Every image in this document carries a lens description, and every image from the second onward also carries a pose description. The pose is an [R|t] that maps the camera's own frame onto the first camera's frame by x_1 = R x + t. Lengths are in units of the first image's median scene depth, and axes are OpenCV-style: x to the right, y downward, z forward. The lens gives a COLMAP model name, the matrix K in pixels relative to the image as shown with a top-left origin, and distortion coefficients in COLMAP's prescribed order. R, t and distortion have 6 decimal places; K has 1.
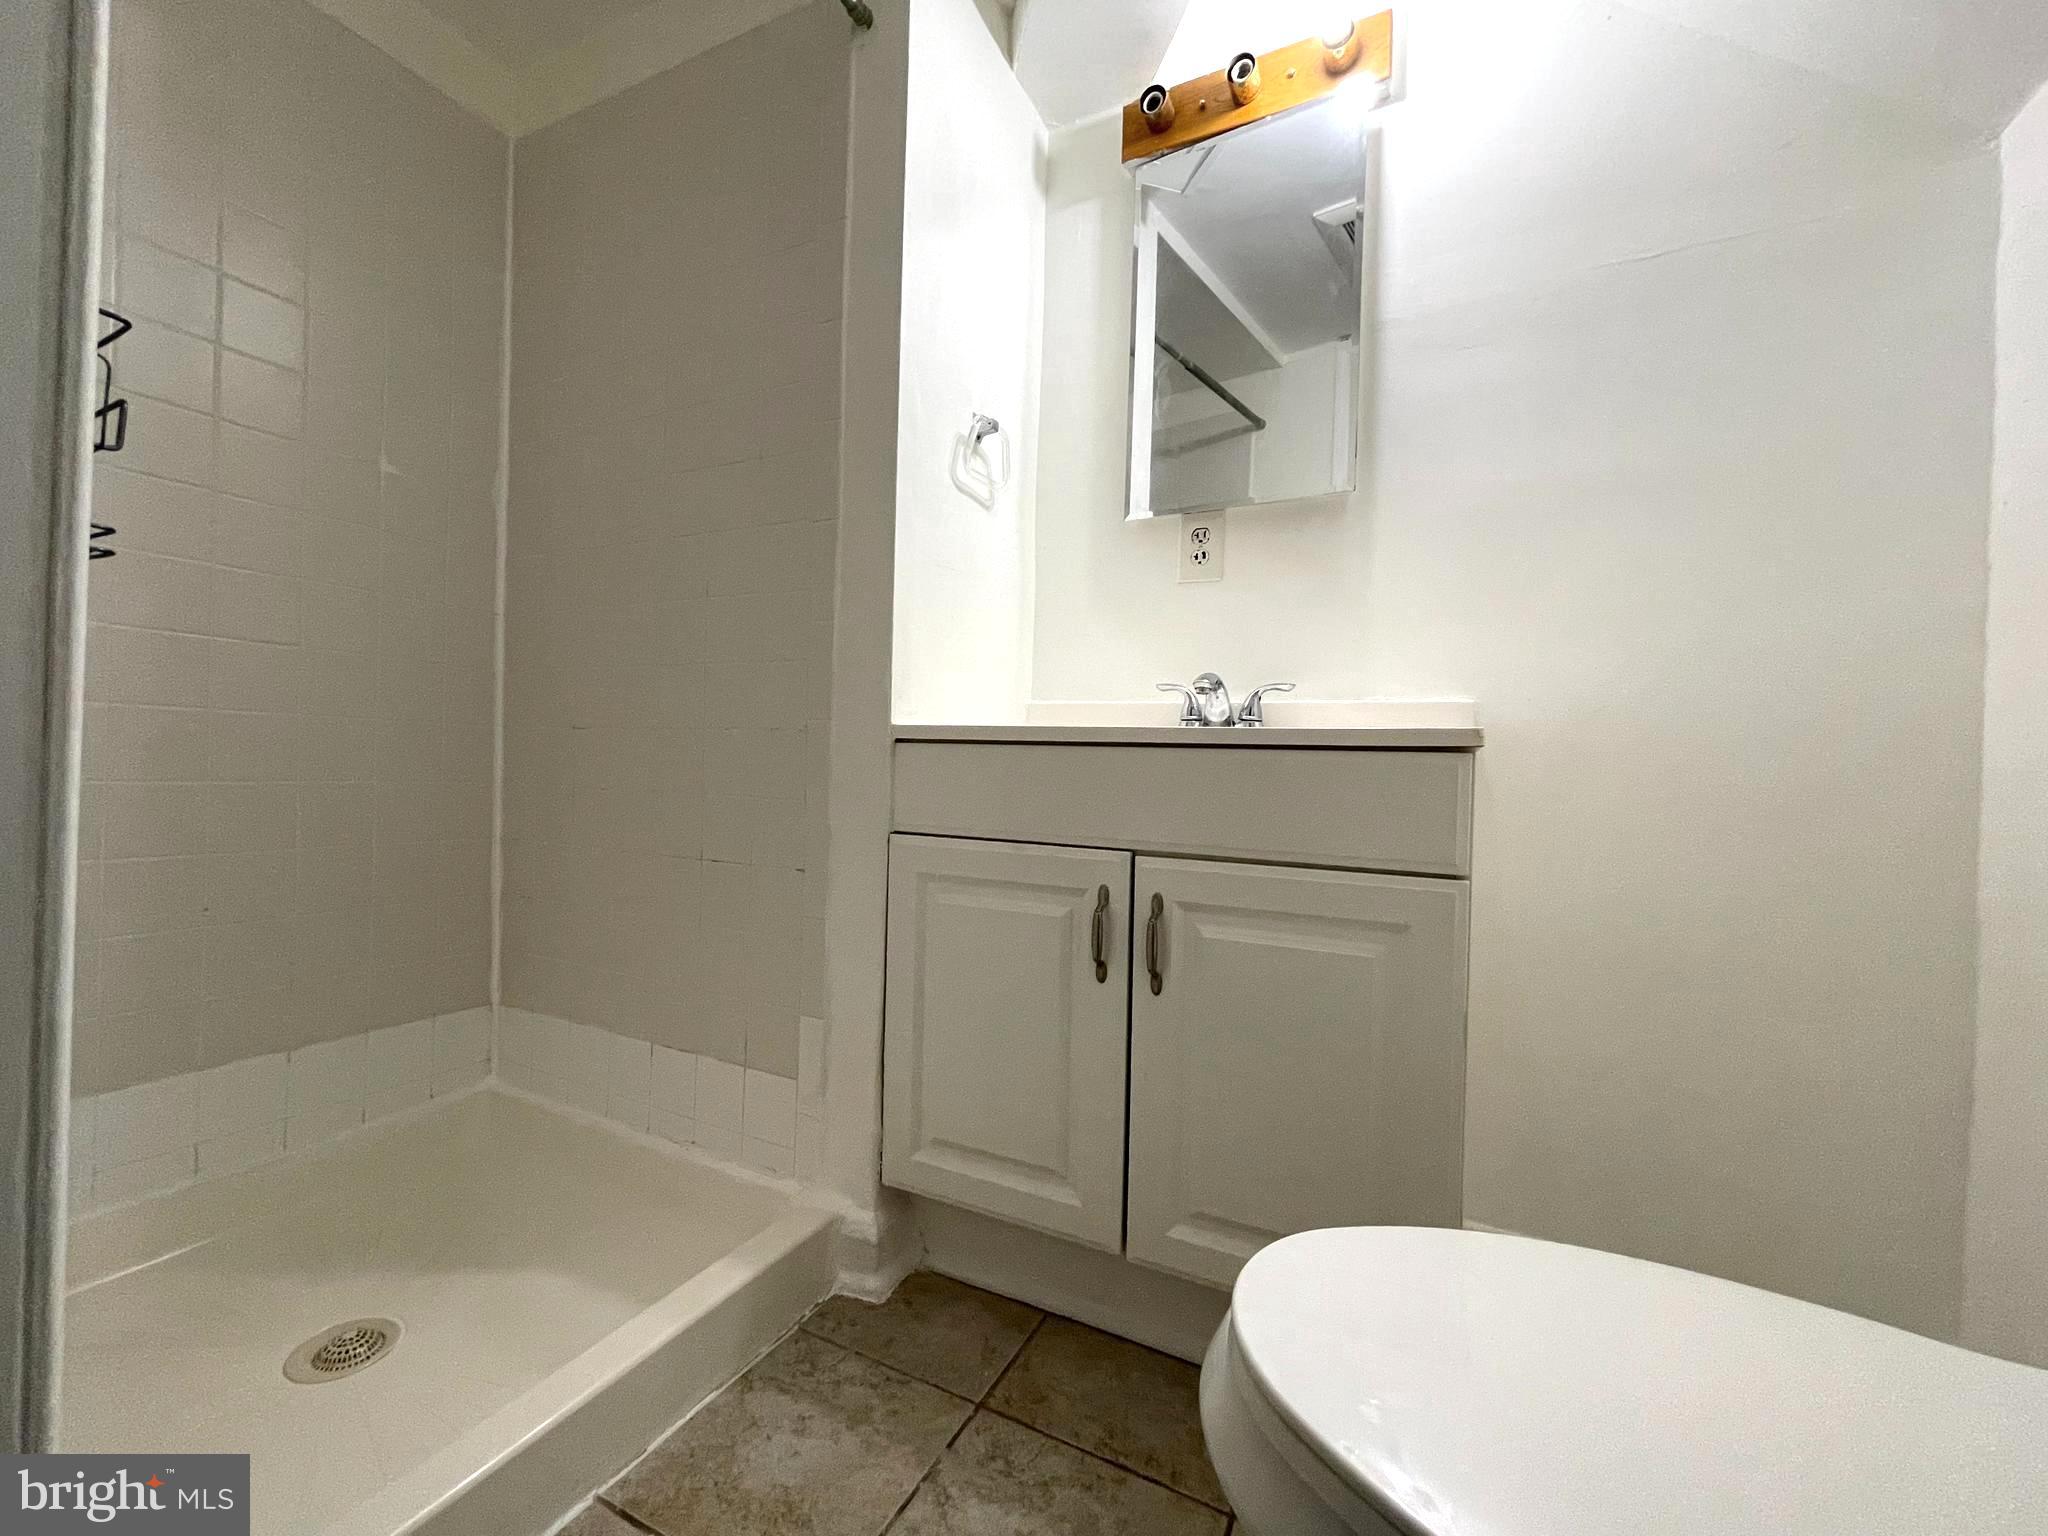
lens RADIAL K [[831.4, 0, 1014.1], [0, 831.4, 774.5], [0, 0, 1]] dist [-0.008855, 0.002801]
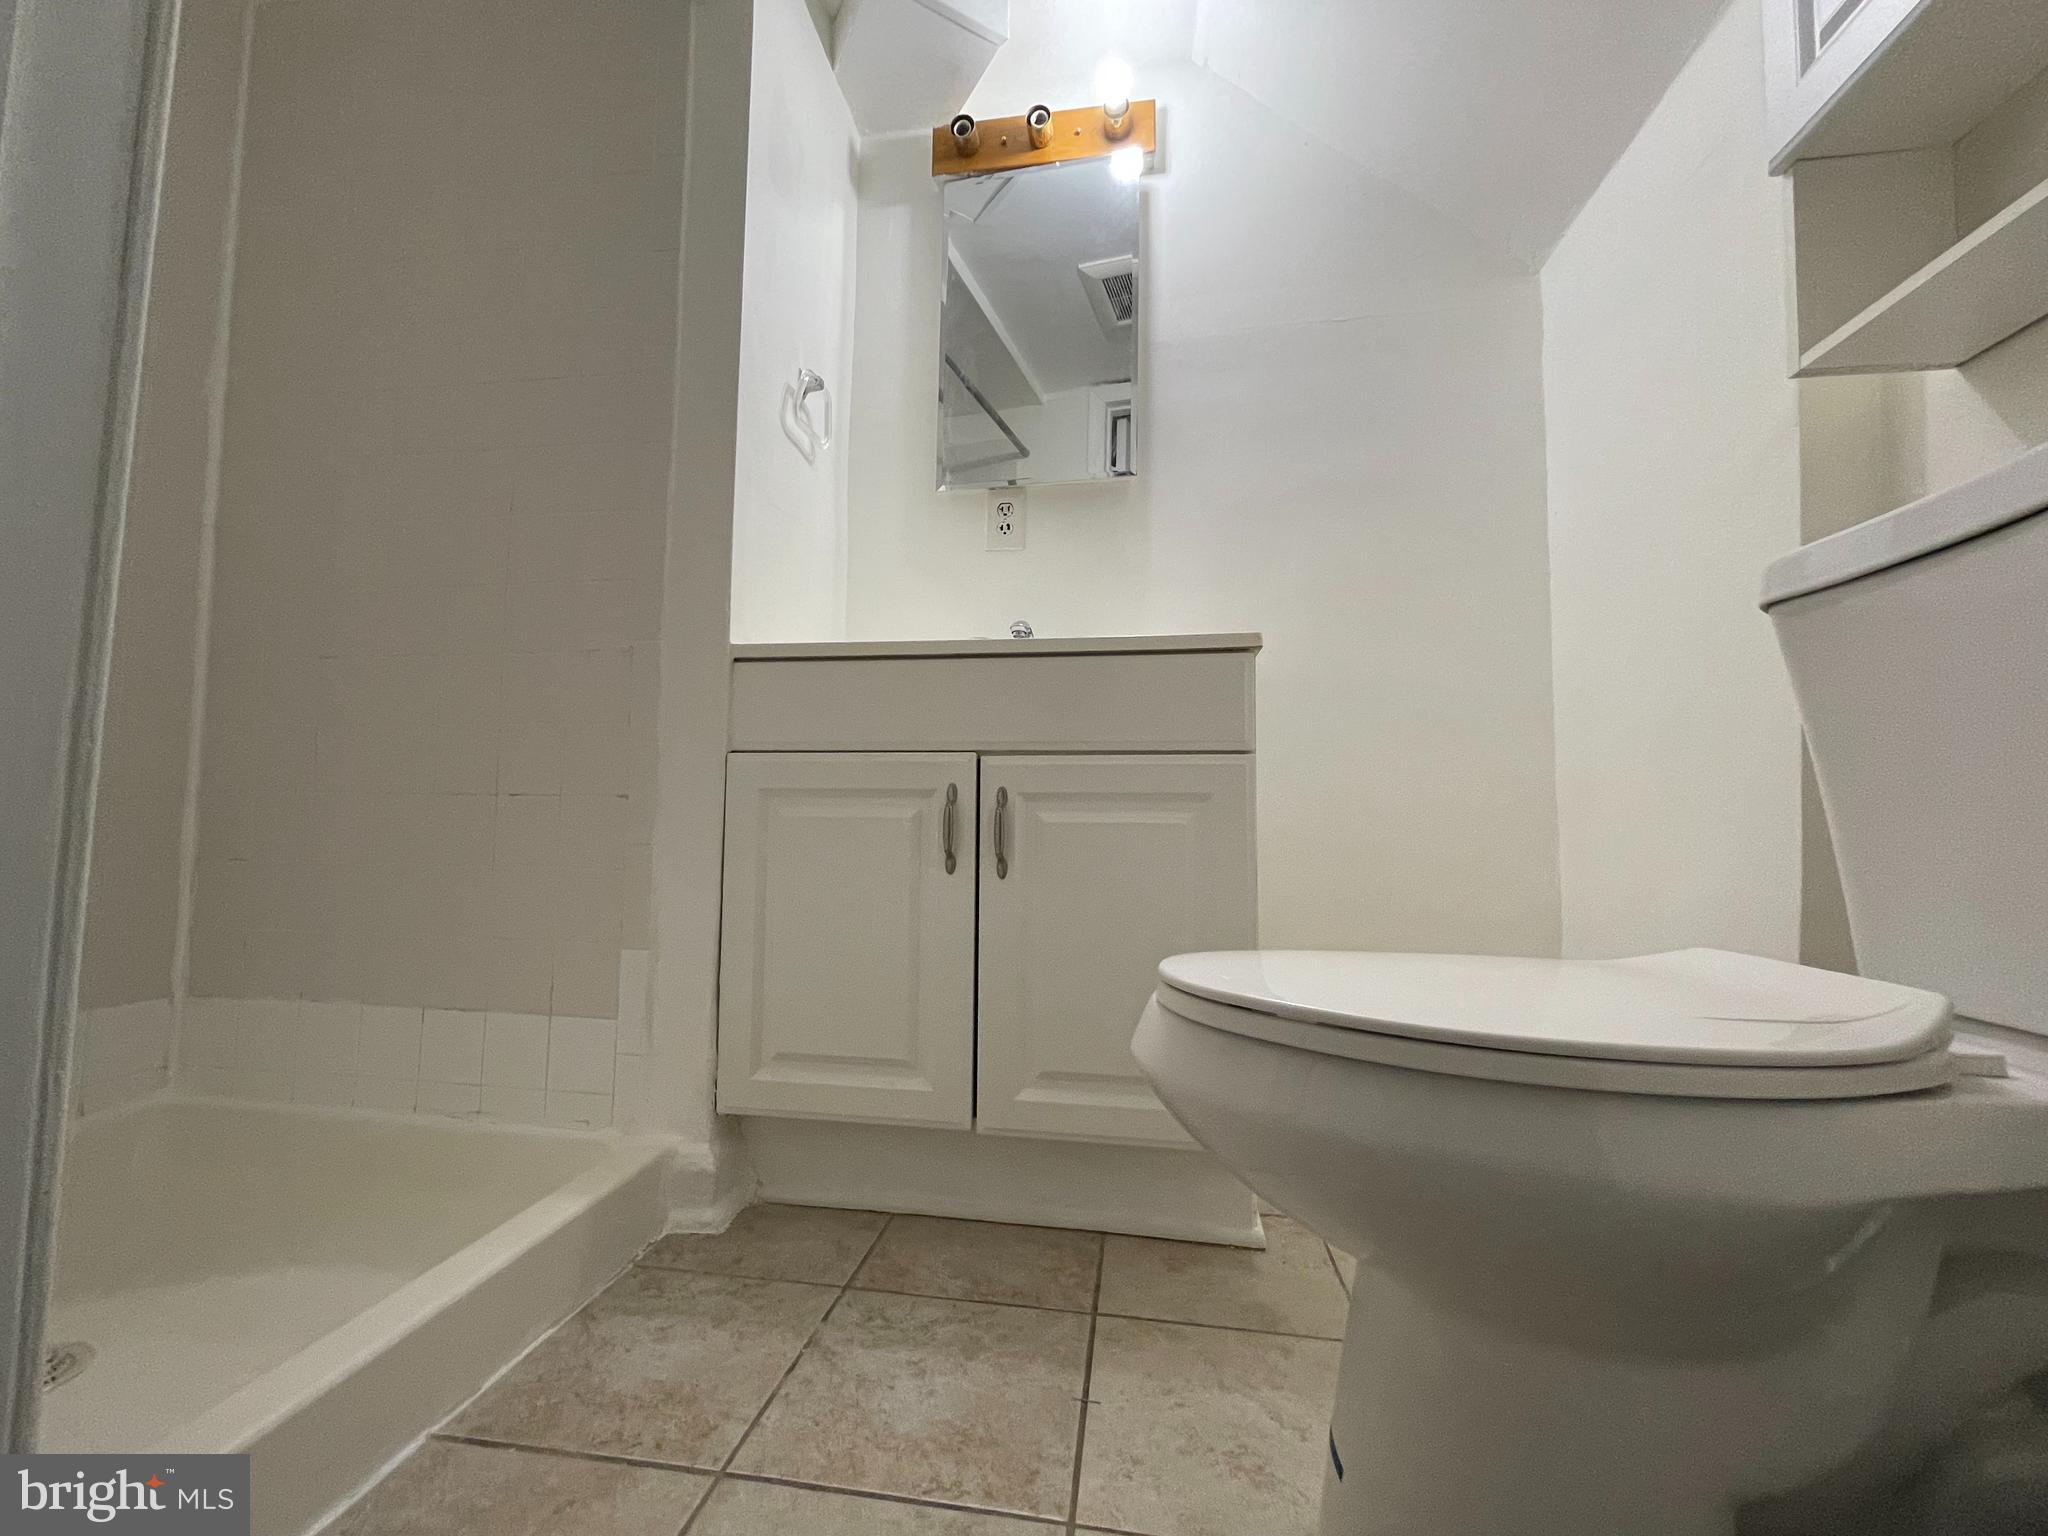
lens RADIAL K [[831.4, 0, 1017.5], [0, 831.4, 775.8], [0, 0, 1]] dist [-0.008855, 0.002801]
pose [[0.949630, 0.002083, 0.313366, -0.132203], [0.017201, 0.998124, -0.058758, 0.164517], [-0.312900, 0.061189, 0.947813, -0.053358]]
